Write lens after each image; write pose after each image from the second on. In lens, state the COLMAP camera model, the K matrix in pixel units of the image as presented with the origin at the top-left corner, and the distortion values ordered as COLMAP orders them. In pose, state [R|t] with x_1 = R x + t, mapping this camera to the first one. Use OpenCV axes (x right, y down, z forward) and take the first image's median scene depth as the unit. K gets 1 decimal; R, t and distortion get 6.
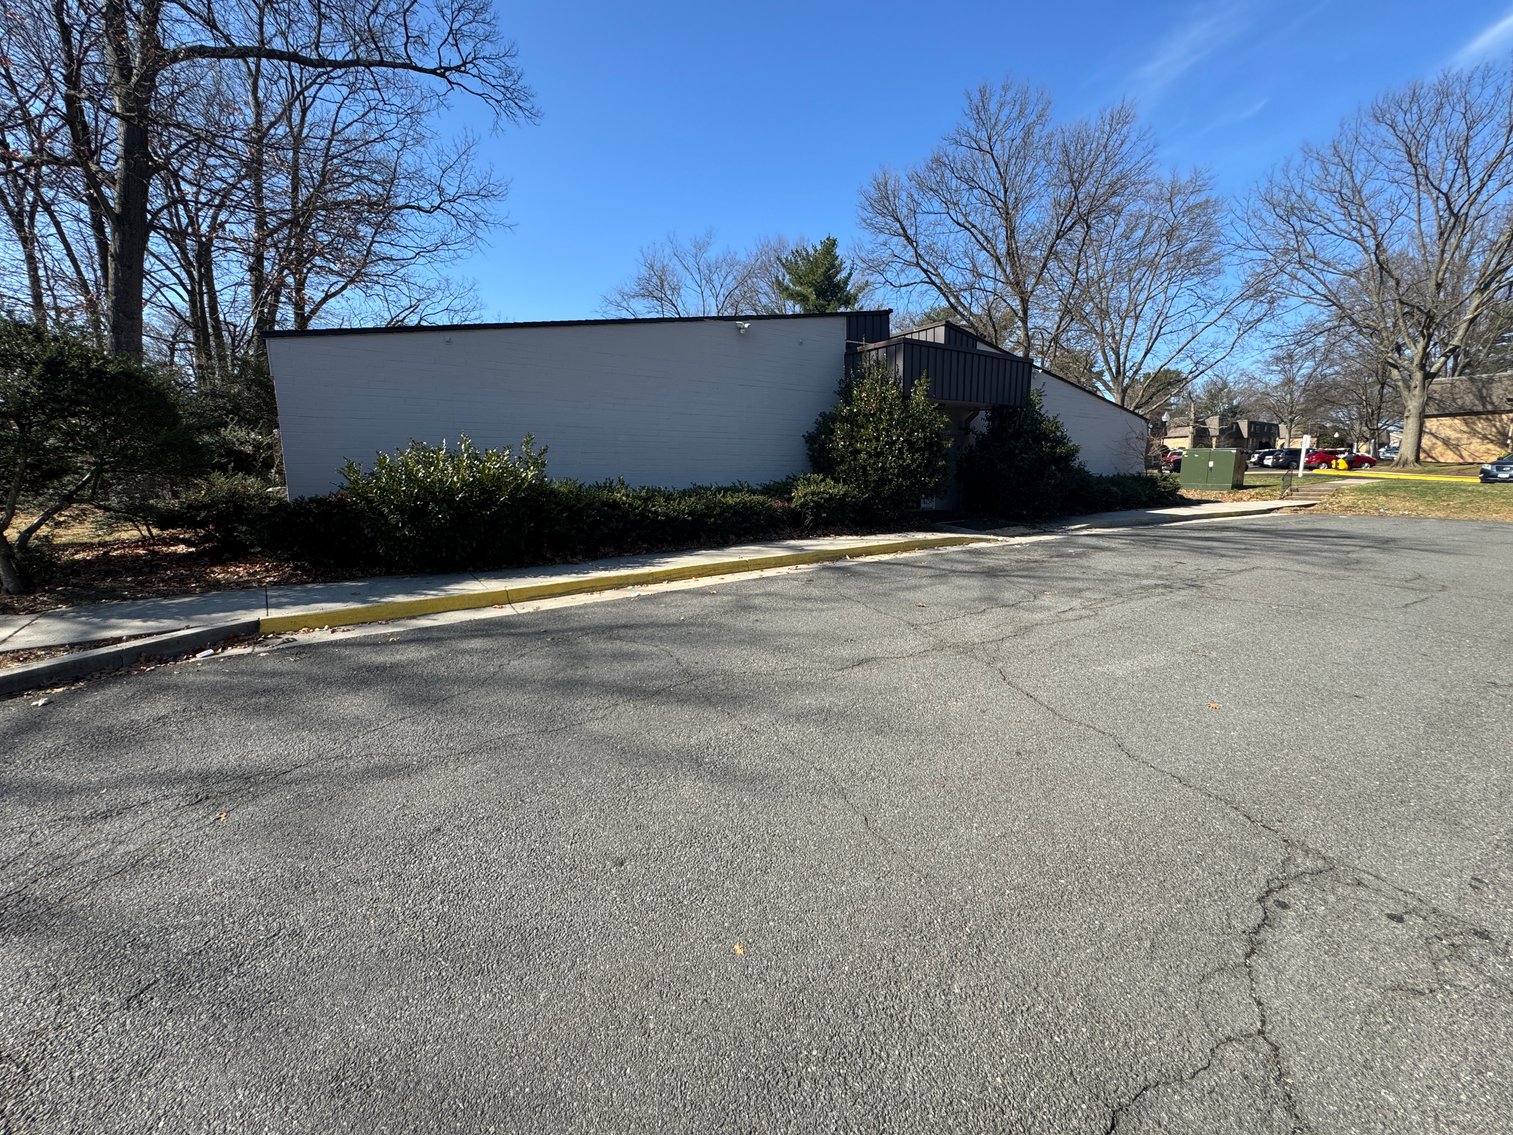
lens RADIAL K [[604.5, 0, 751.5], [0, 604.5, 564.6], [0, 0, 1]] dist [-0.003739, 0.000109]
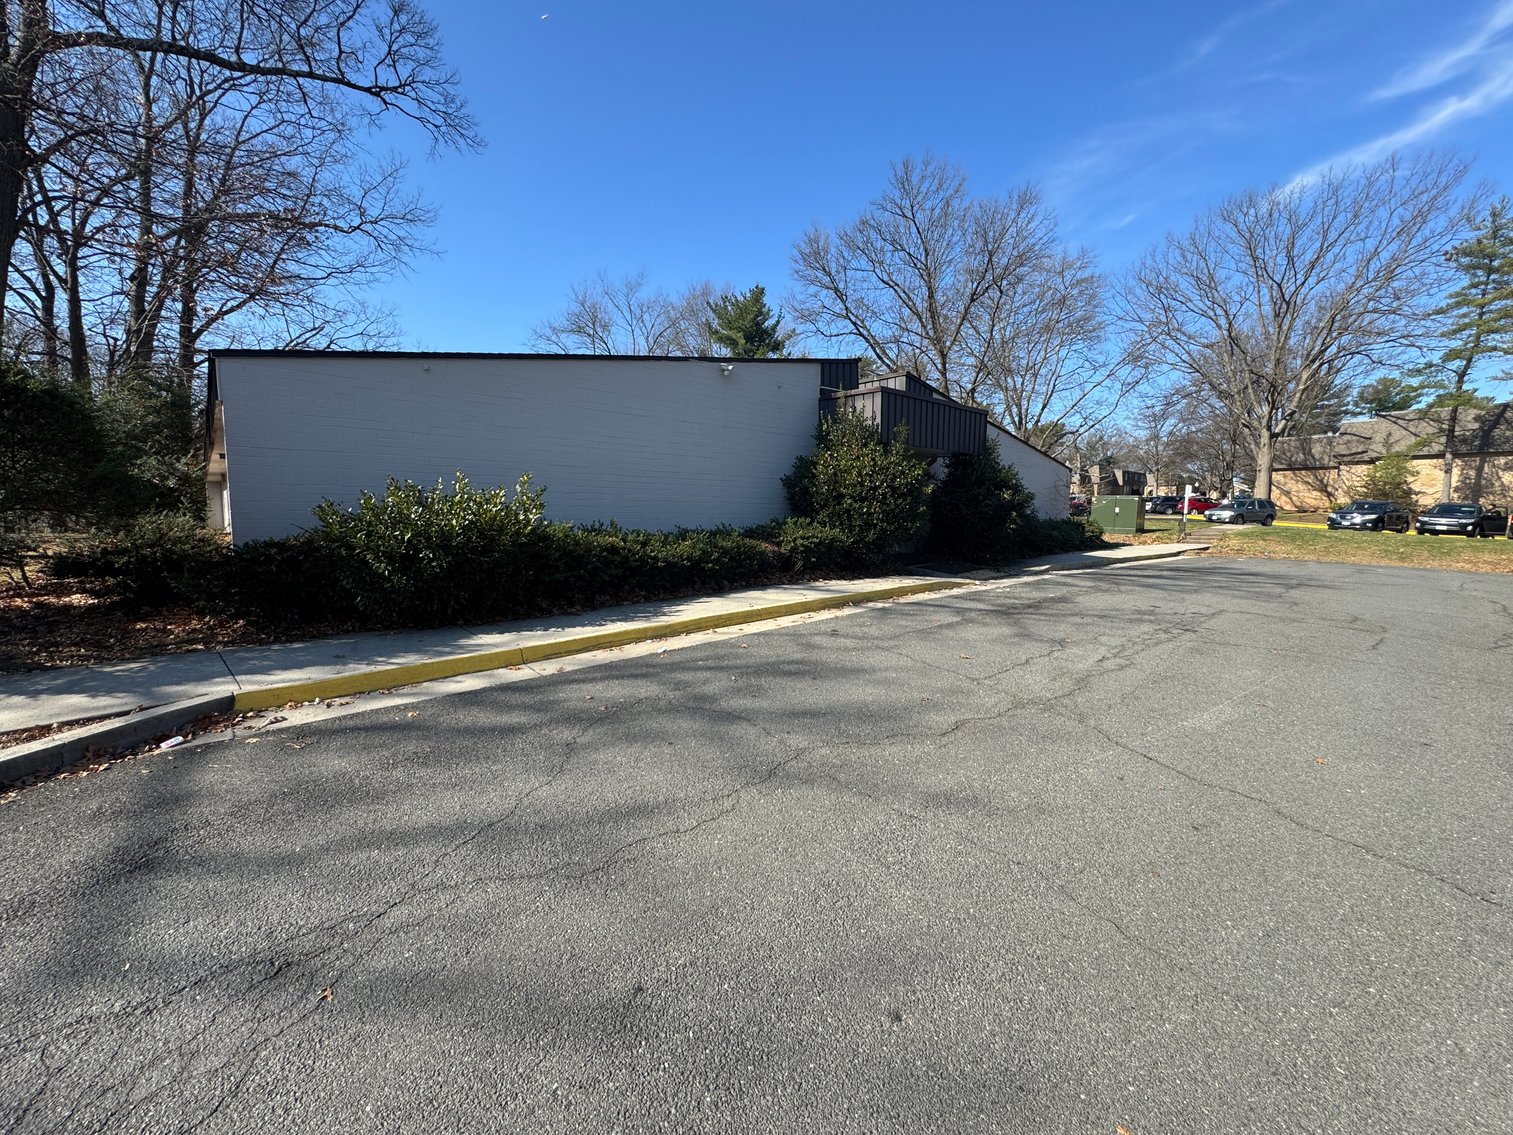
lens RADIAL K [[604.5, 0, 751.1], [0, 604.5, 564.5], [0, 0, 1]] dist [-0.003739, 0.000109]
pose [[0.990077, 0.001148, 0.140519, -0.041925], [0.007504, 0.998108, -0.061022, -0.005172], [-0.140323, 0.061471, 0.988196, 0.014865]]
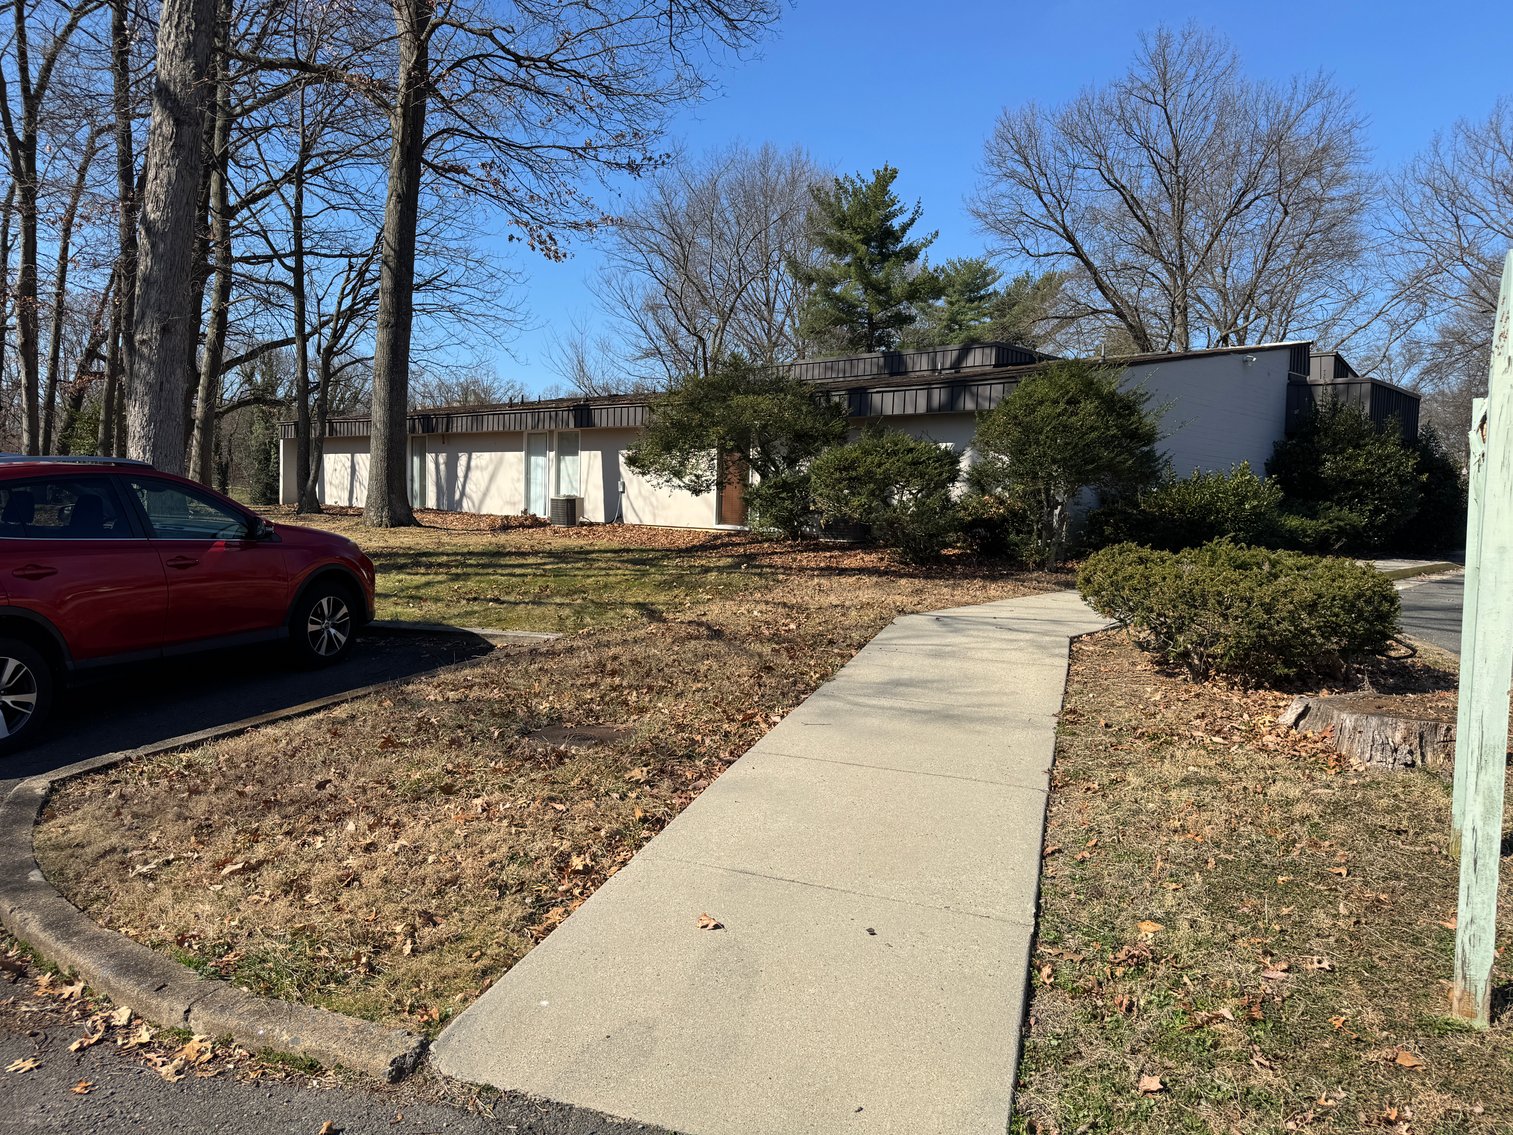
lens RADIAL K [[1071.3, 0, 749.9], [0, 1071.3, 563.1], [0, 0, 1]] dist [0.045120, -0.038552]
pose [[0.973708, 0.020890, 0.226839, -0.463298], [-0.000319, 0.995910, -0.090349, 0.045859], [-0.227799, 0.087901, 0.969732, -0.213588]]
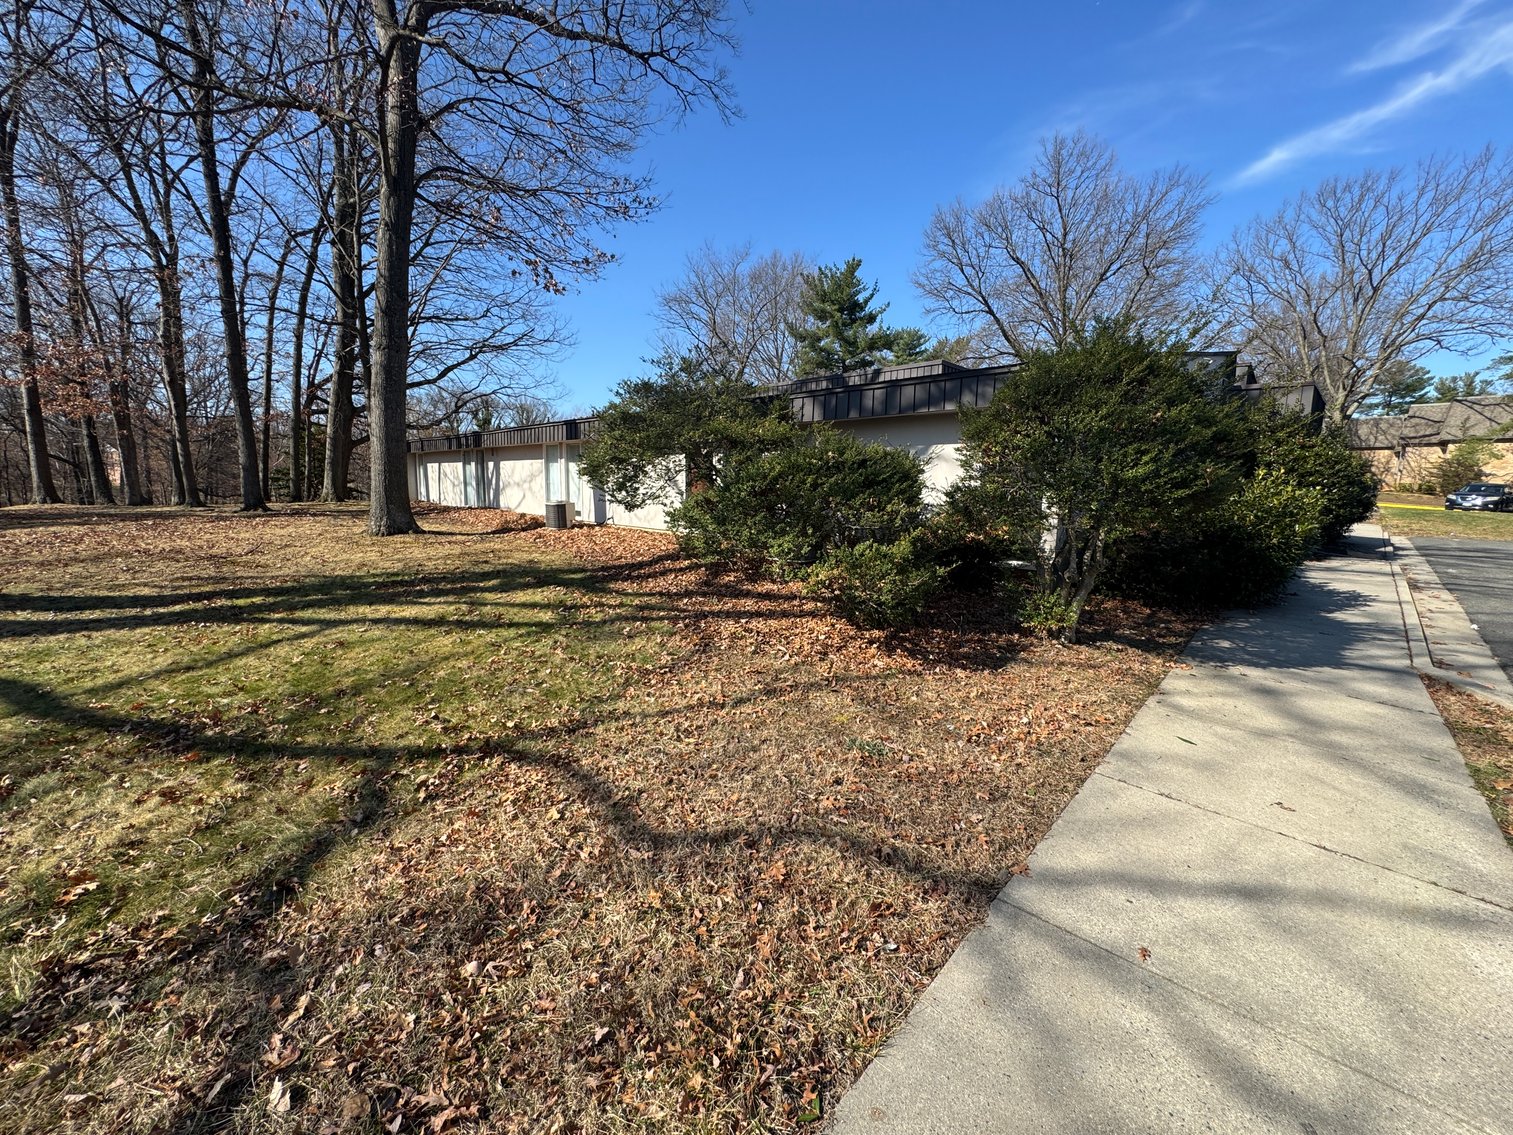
lens RADIAL K [[604.5, 0, 748.1], [0, 604.5, 566.7], [0, 0, 1]] dist [-0.003739, 0.000109]
pose [[0.984105, -0.001663, 0.177580, -0.359027], [0.003434, 0.999947, -0.009667, -0.010741], [-0.177555, 0.010123, 0.984059, 0.039153]]
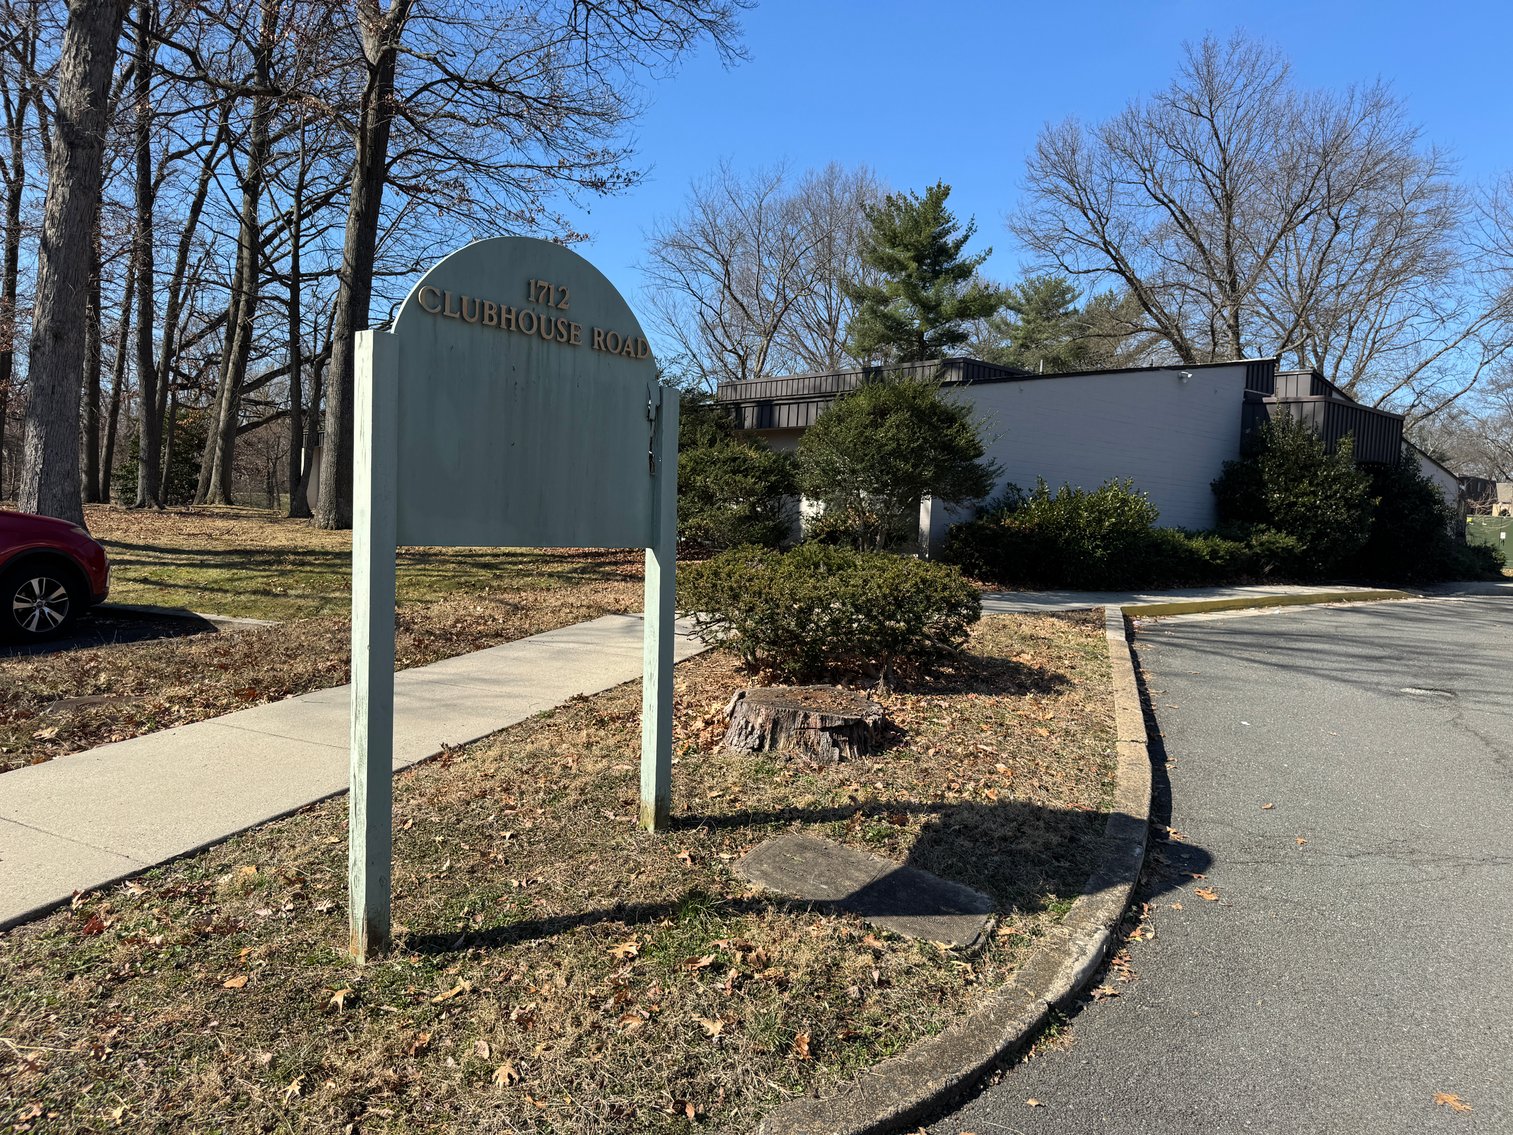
lens RADIAL K [[1071.3, 0, 750.7], [0, 1071.3, 577.0], [0, 0, 1]] dist [0.045120, -0.038552]
pose [[0.990367, 0.047596, 0.130028, -0.350029], [-0.035566, 0.995001, -0.093320, 0.050354], [-0.133820, 0.087796, 0.987109, -0.243516]]
